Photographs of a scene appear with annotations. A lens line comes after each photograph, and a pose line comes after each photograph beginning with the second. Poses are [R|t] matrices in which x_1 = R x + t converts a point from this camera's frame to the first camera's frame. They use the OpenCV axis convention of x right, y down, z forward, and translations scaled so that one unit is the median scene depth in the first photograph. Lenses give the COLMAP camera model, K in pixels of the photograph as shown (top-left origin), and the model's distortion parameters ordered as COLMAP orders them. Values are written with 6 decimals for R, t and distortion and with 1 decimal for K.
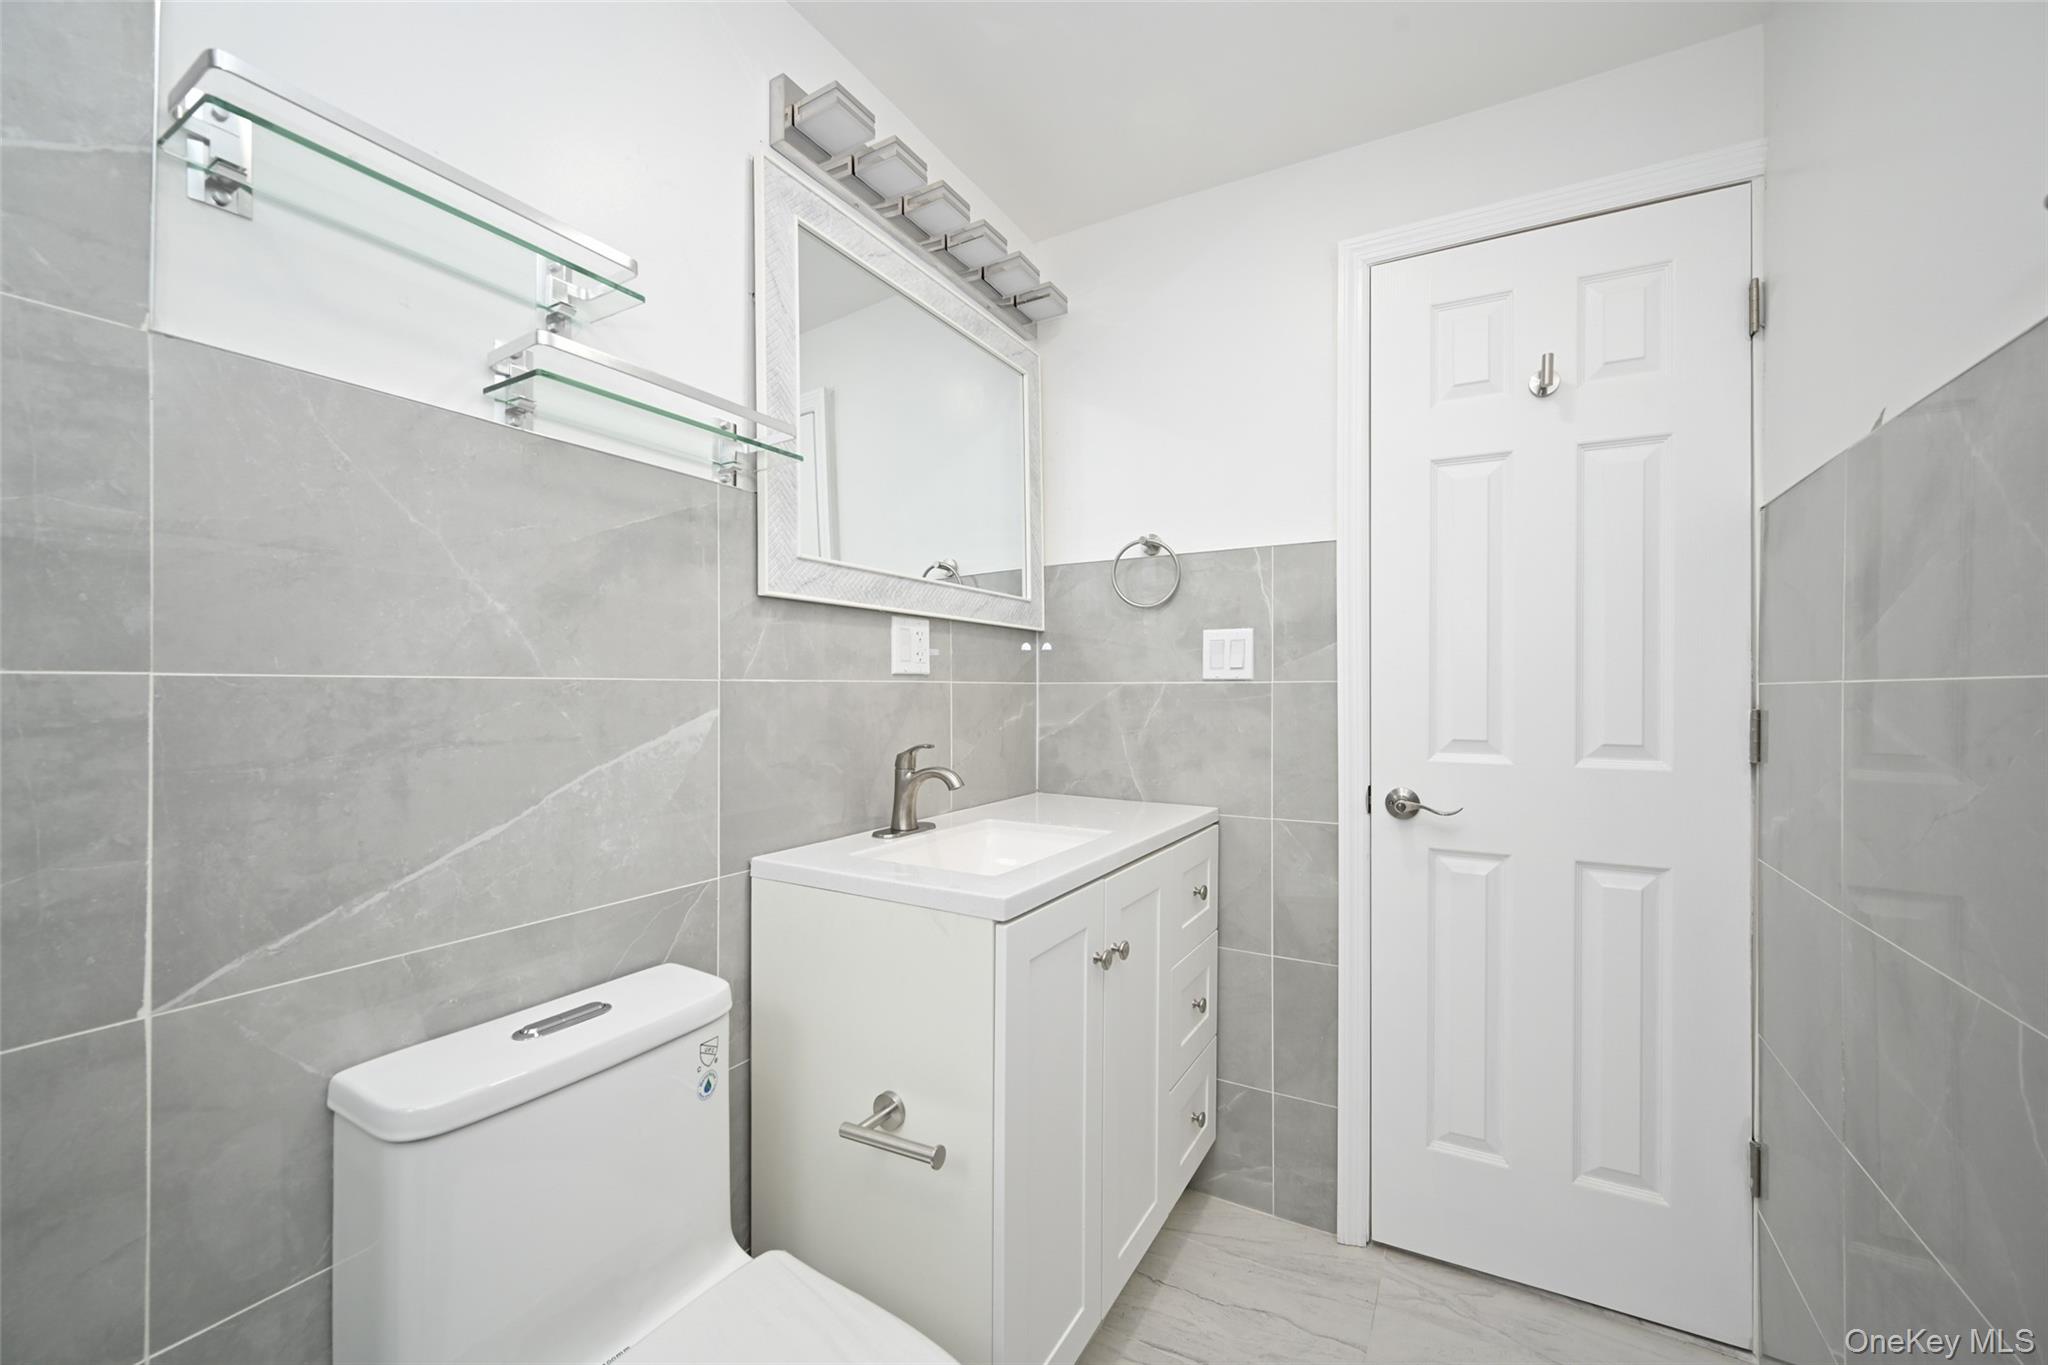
lens RADIAL K [[838.0, 0, 1024.0], [0, 838.0, 682.5], [0, 0, 1]] dist [-0.000111, -0.000518]
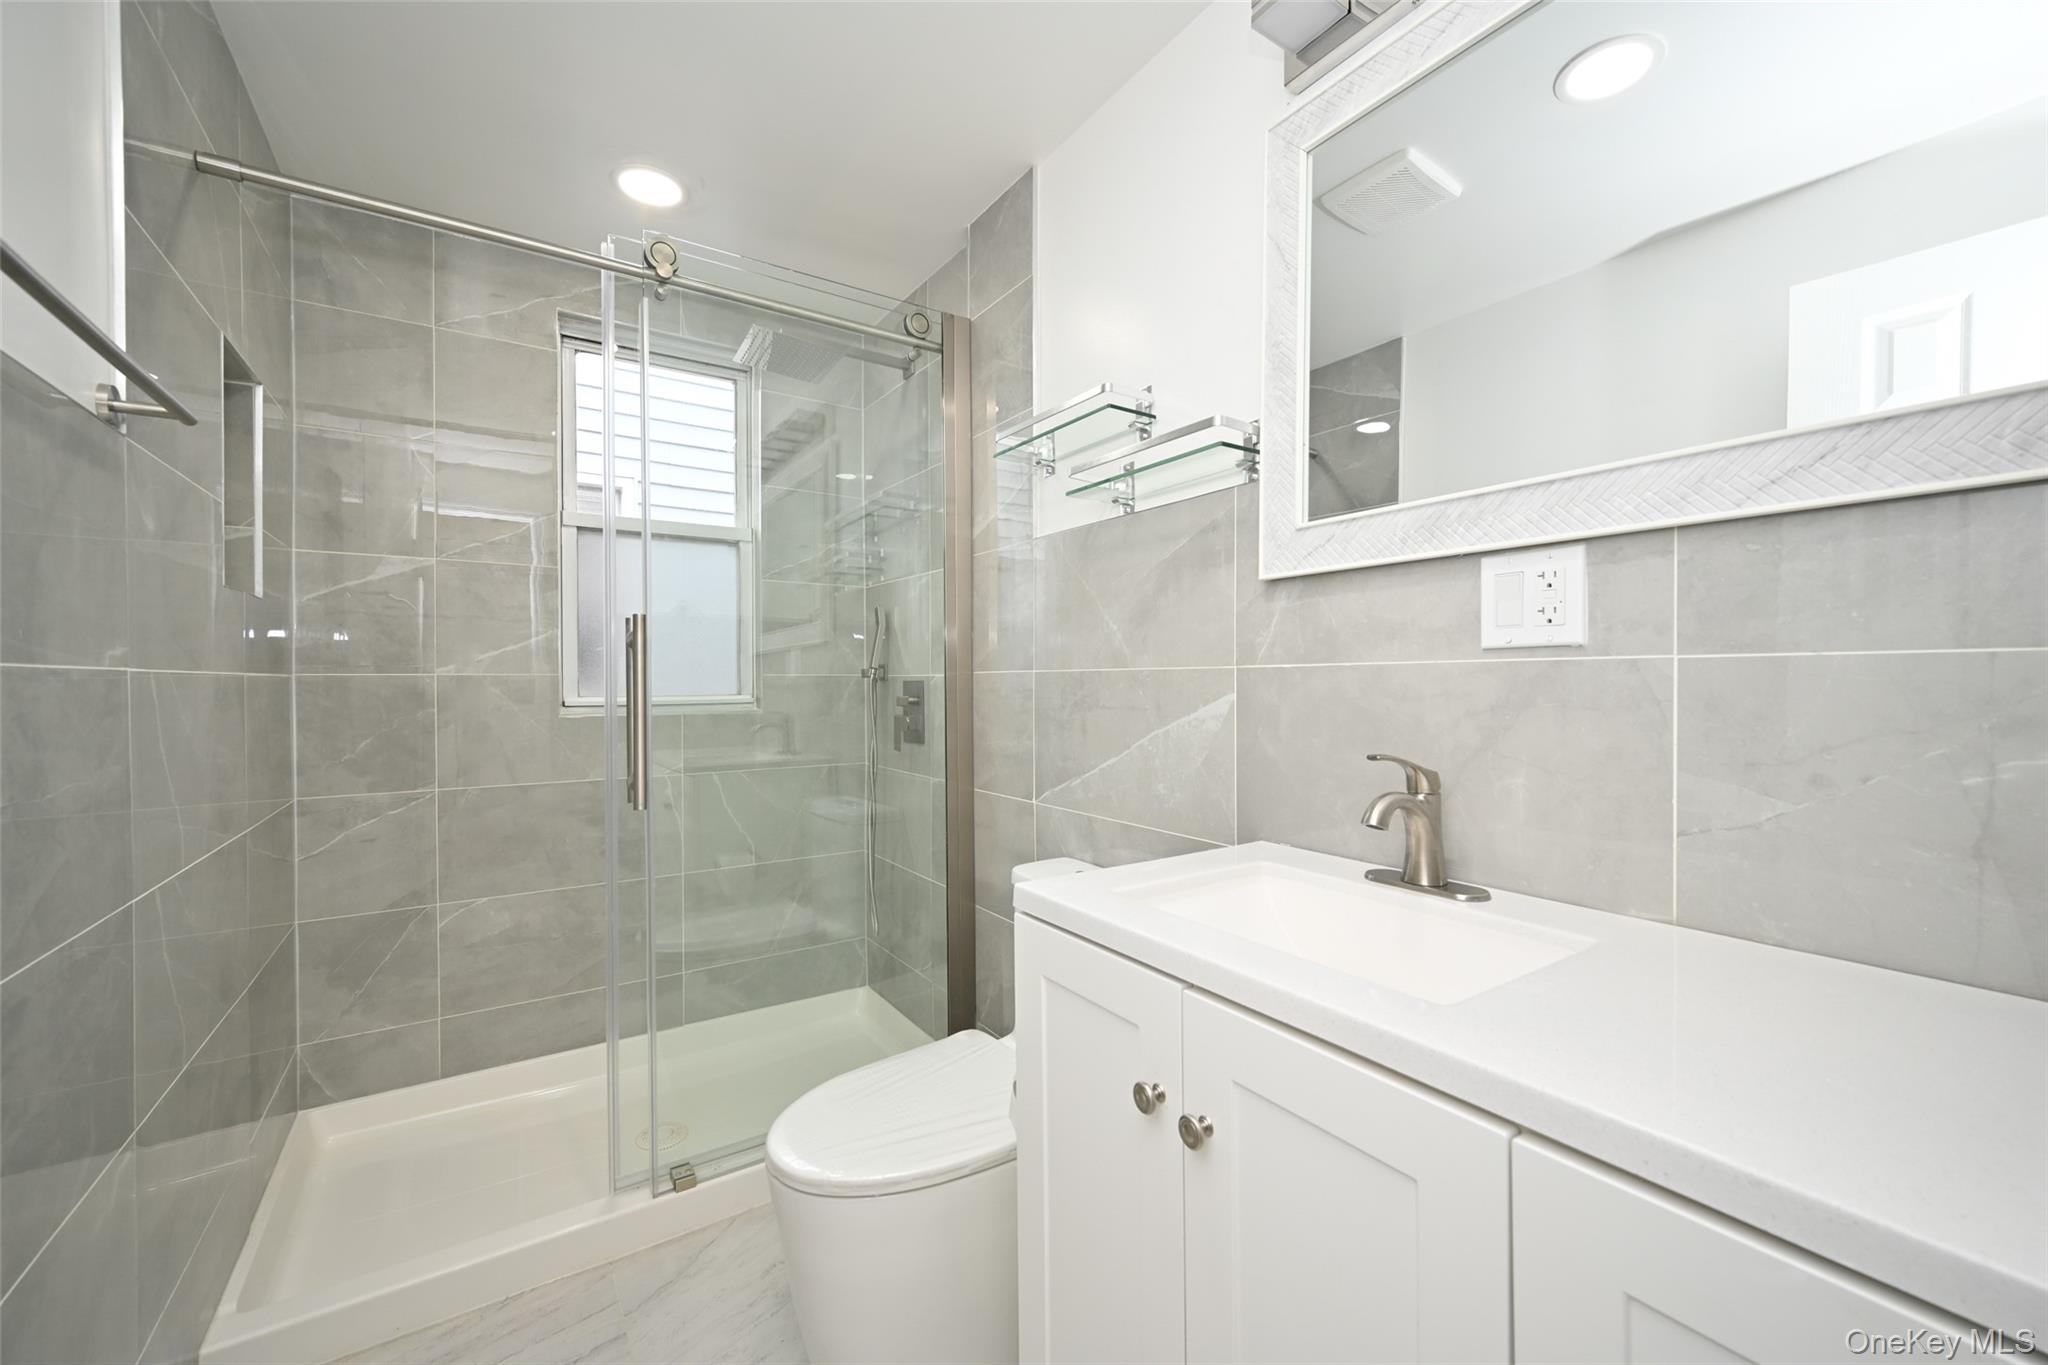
lens RADIAL K [[798.7, 0, 1024.0], [0, 798.7, 682.5], [0, 0, 1]] dist [-0.001369, -0.000156]
pose [[-0.454066, 0.012042, -0.890887, 0.720632], [0.019313, 0.999807, 0.003671, 0.008674], [0.890759, -0.015539, -0.454211, 1.279001]]
